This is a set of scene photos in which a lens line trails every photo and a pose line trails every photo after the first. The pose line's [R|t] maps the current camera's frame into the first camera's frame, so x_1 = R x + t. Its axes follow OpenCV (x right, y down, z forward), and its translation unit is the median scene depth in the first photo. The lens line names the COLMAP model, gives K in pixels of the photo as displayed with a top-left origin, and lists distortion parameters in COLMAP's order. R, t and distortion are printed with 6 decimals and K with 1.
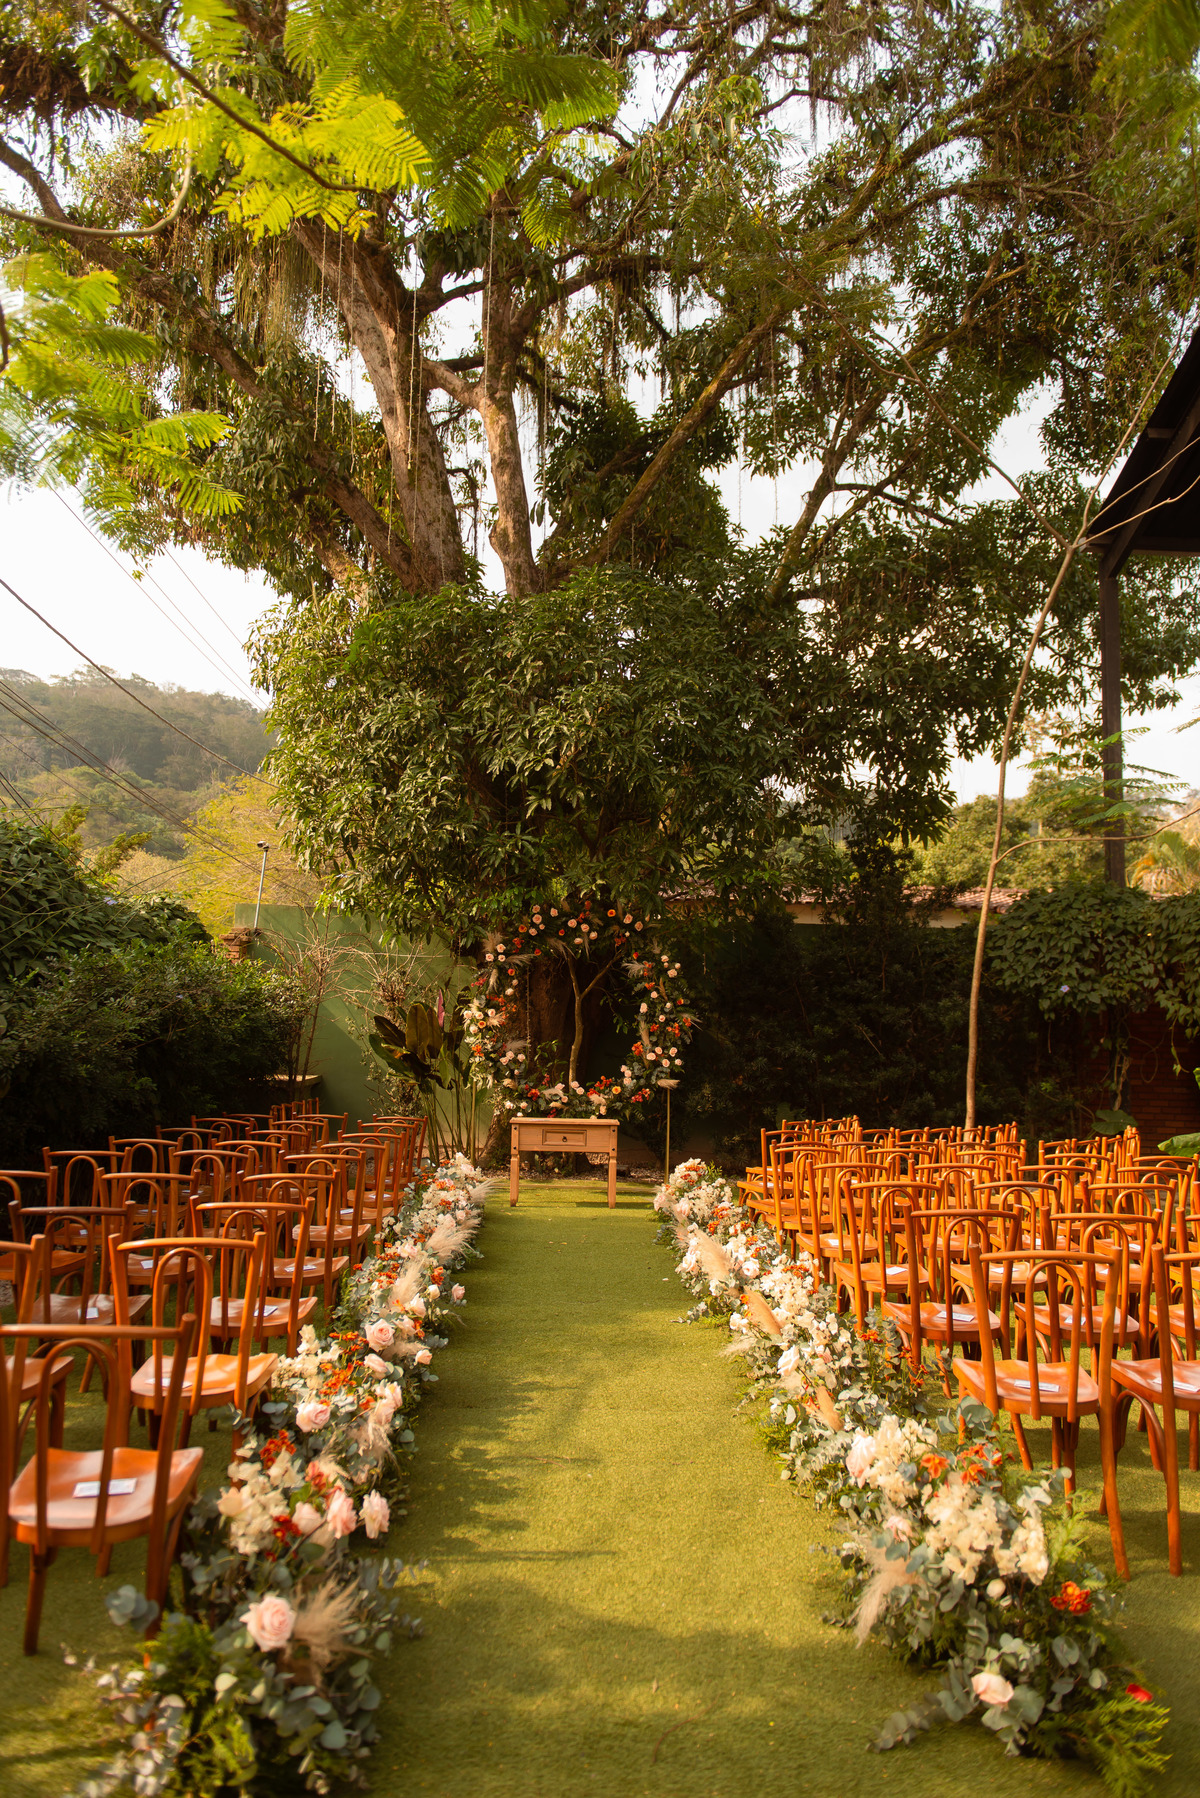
lens RADIAL K [[1265.4, 0, 582.9], [0, 1265.4, 892.1], [0, 0, 1]] dist [0.007516, -0.003579]
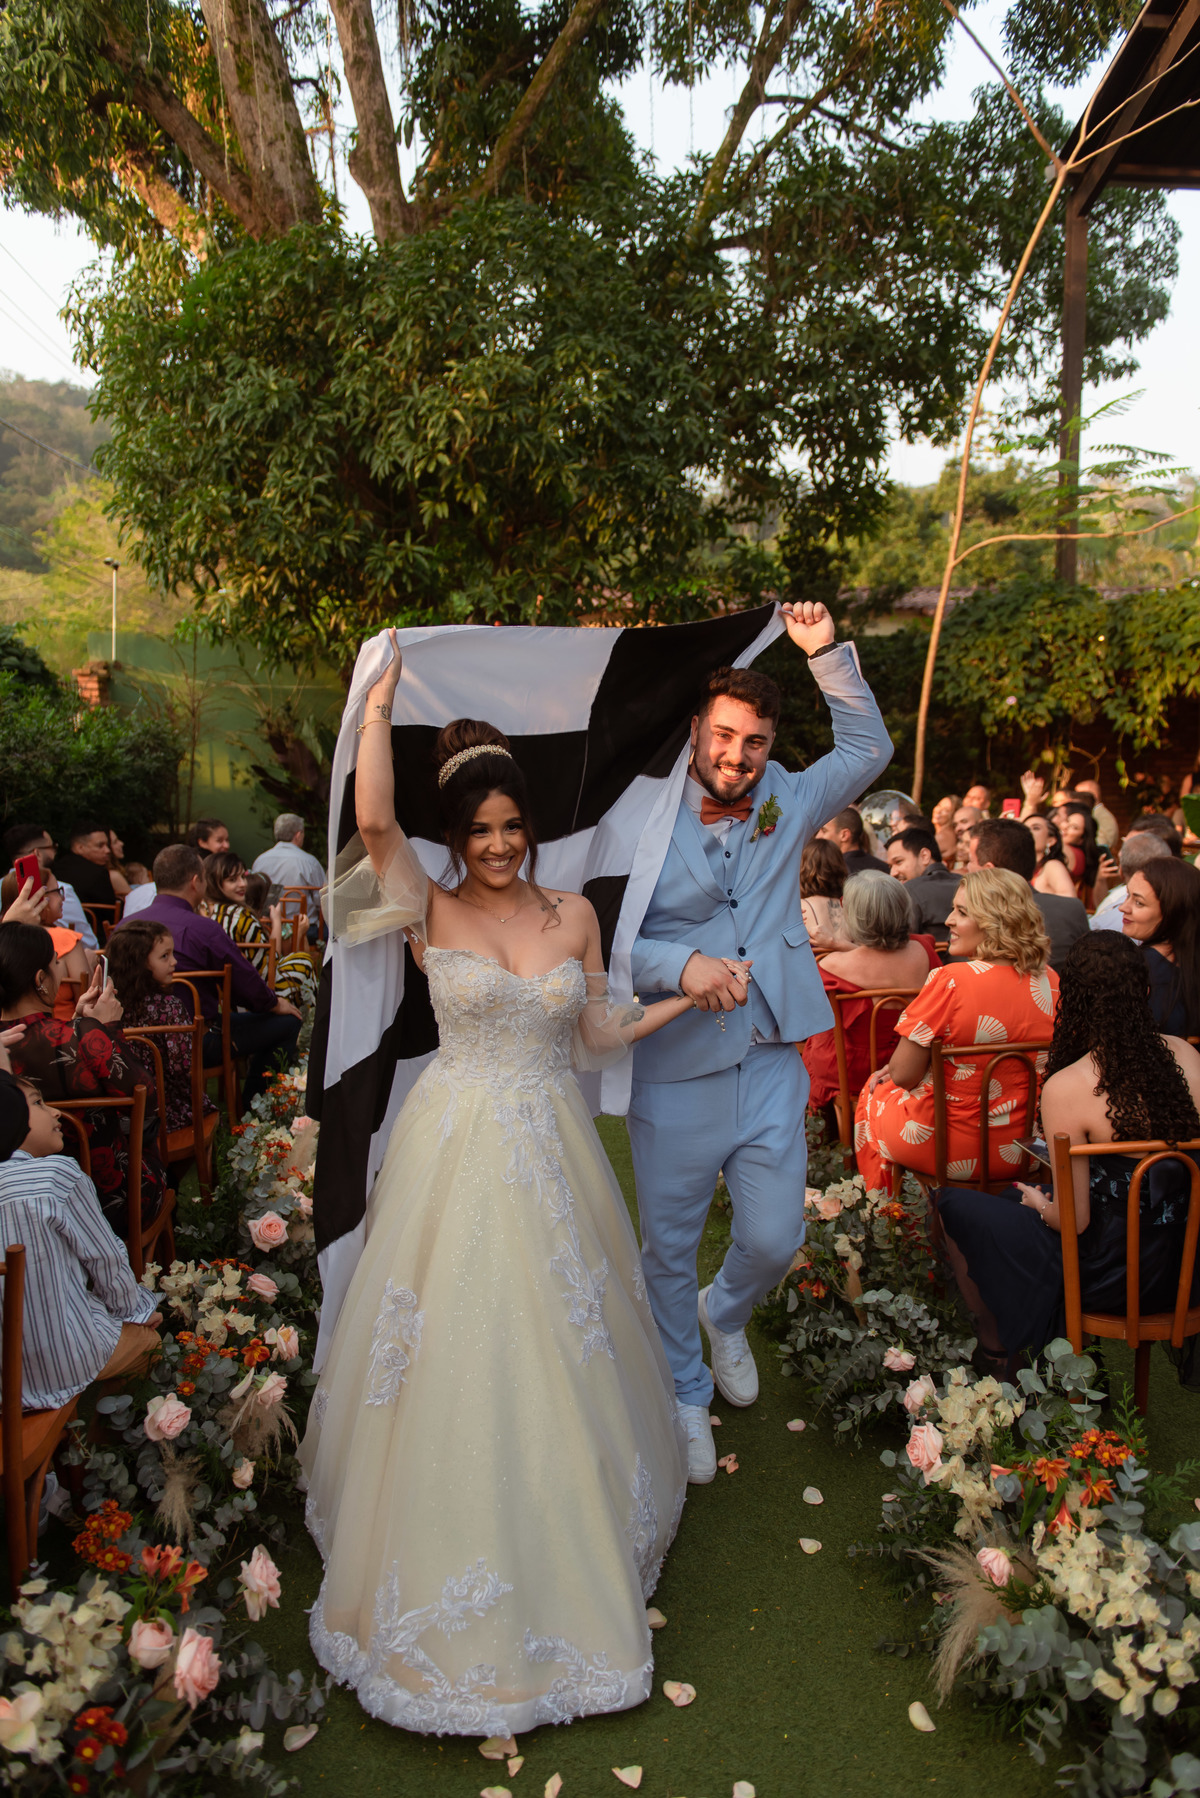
lens RADIAL K [[1256.3, 0, 617.0], [0, 1256.3, 912.1], [0, 0, 1]] dist [0.009142, -0.017506]
pose [[0.994171, -0.052729, 0.094043, -0.003617], [0.028083, 0.968784, 0.246309, -0.009164], [-0.104095, -0.242232, 0.964618, 0.093313]]
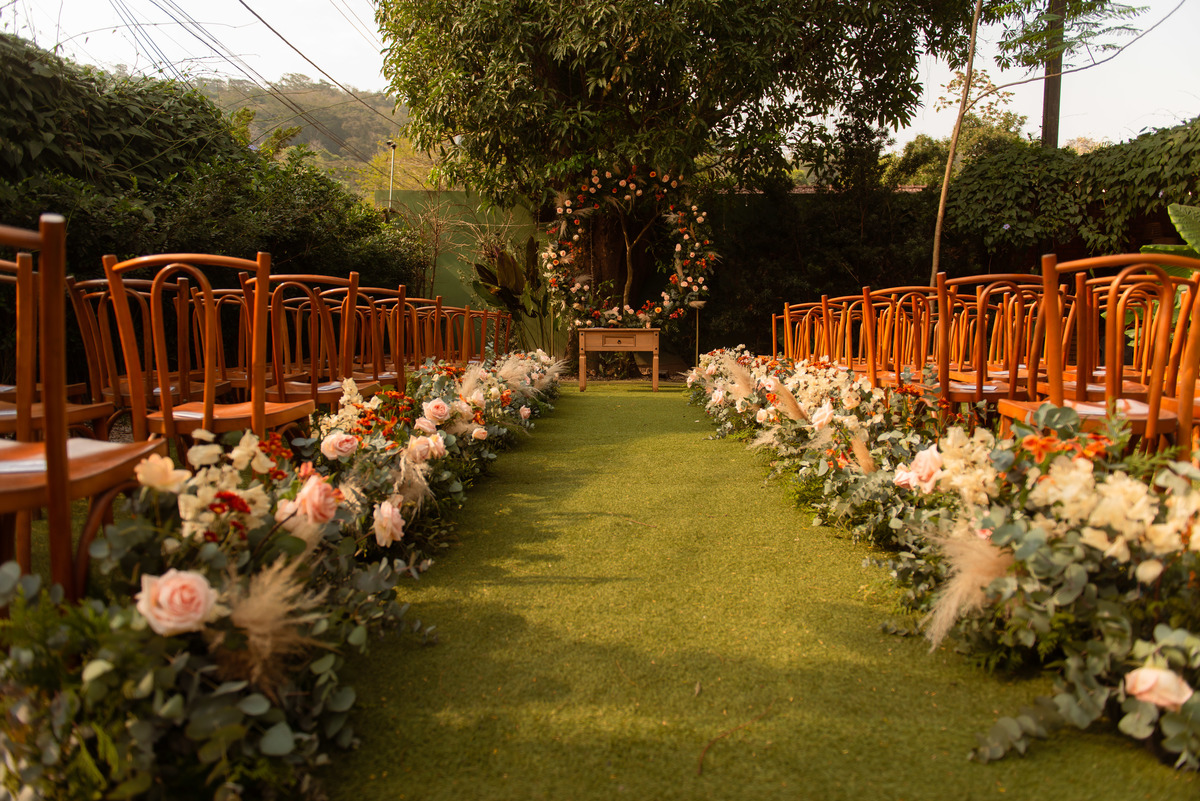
lens RADIAL K [[844.6, 0, 599.9], [0, 844.6, 393.7], [0, 0, 1]] dist [0.007516, -0.003579]
pose [[0.998846, -0.014644, -0.045752, 0.004282], [0.023021, 0.981837, 0.188325, 0.068482], [0.042163, -0.189161, 0.981041, 0.101804]]
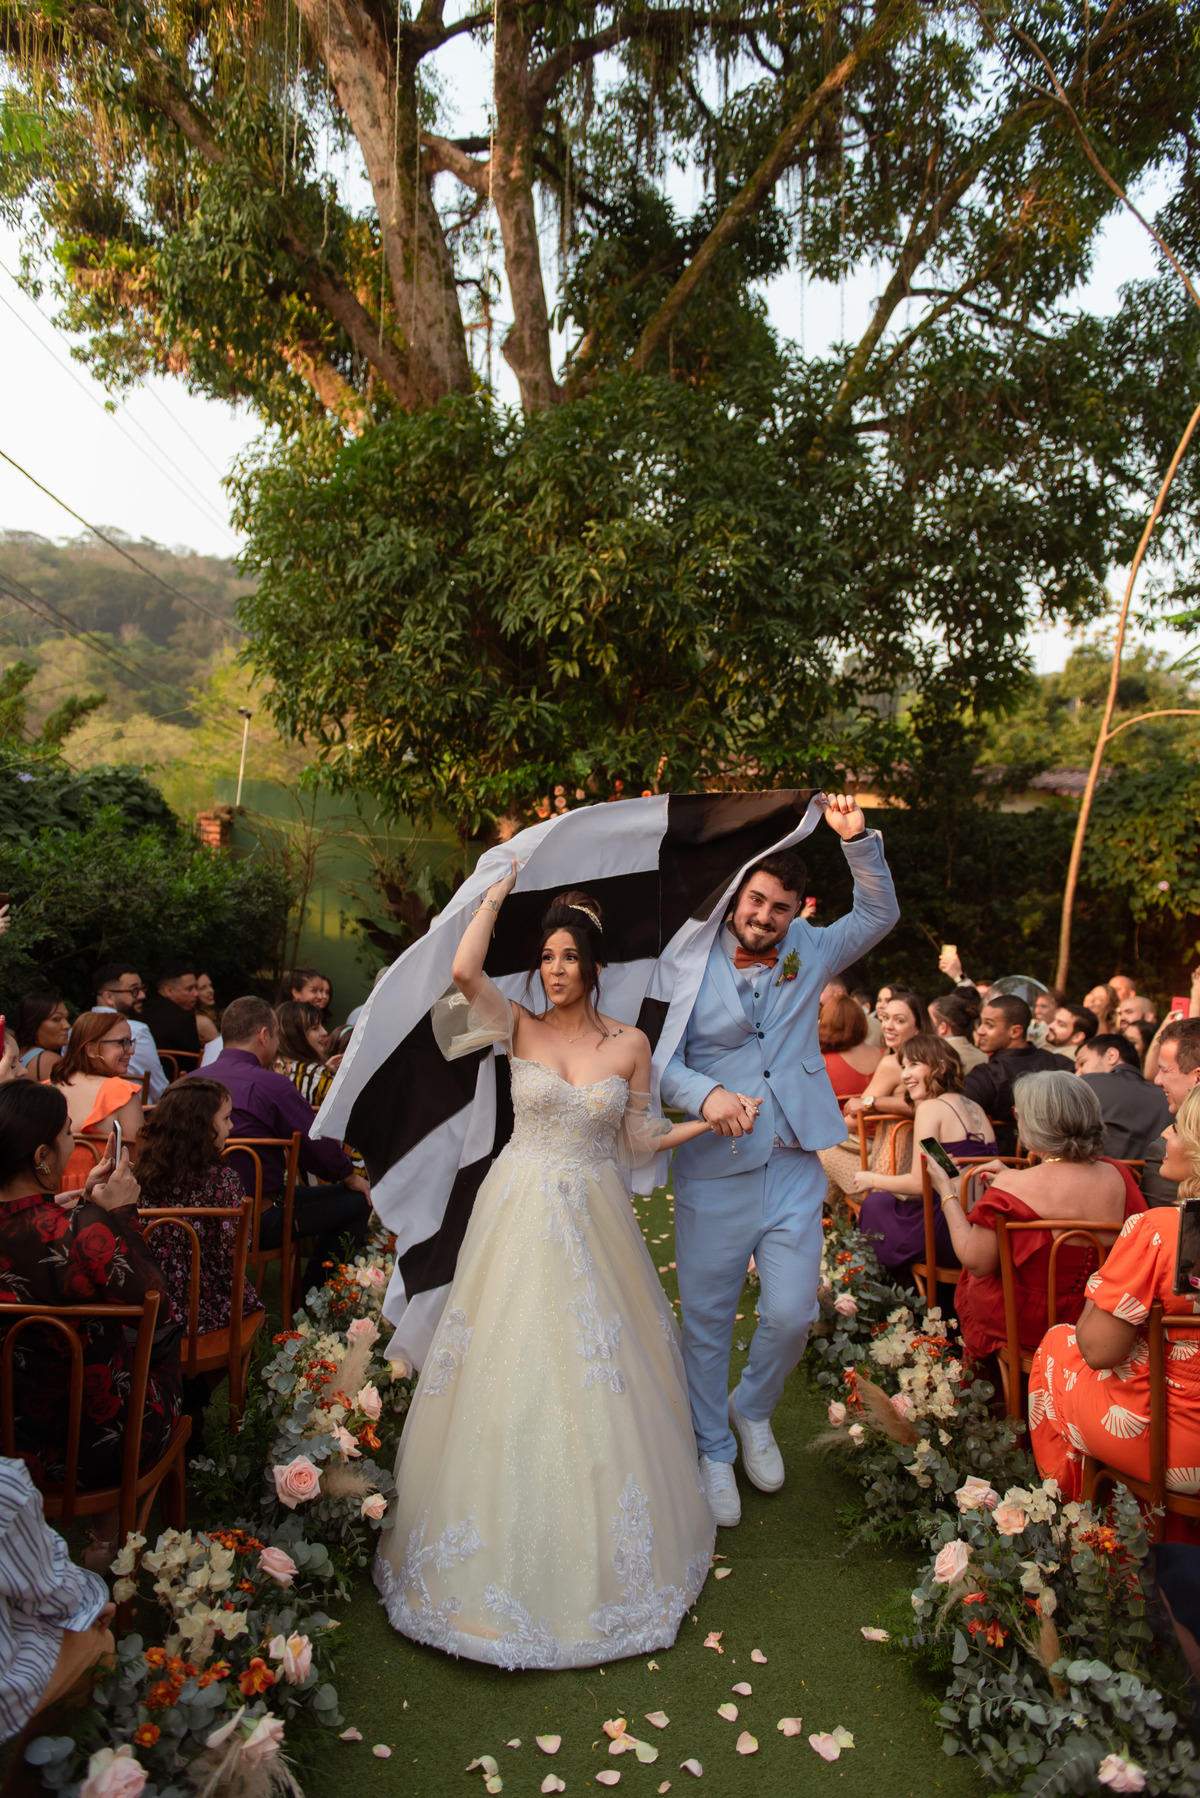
lens RADIAL K [[1256.3, 0, 610.9], [0, 1256.3, 892.2], [0, 0, 1]] dist [0.009142, -0.017506]
pose [[0.999939, 0.008493, 0.007030, -0.004104], [-0.009157, 0.994893, 0.100514, -0.002681], [-0.006141, -0.100572, 0.994911, 0.137072]]
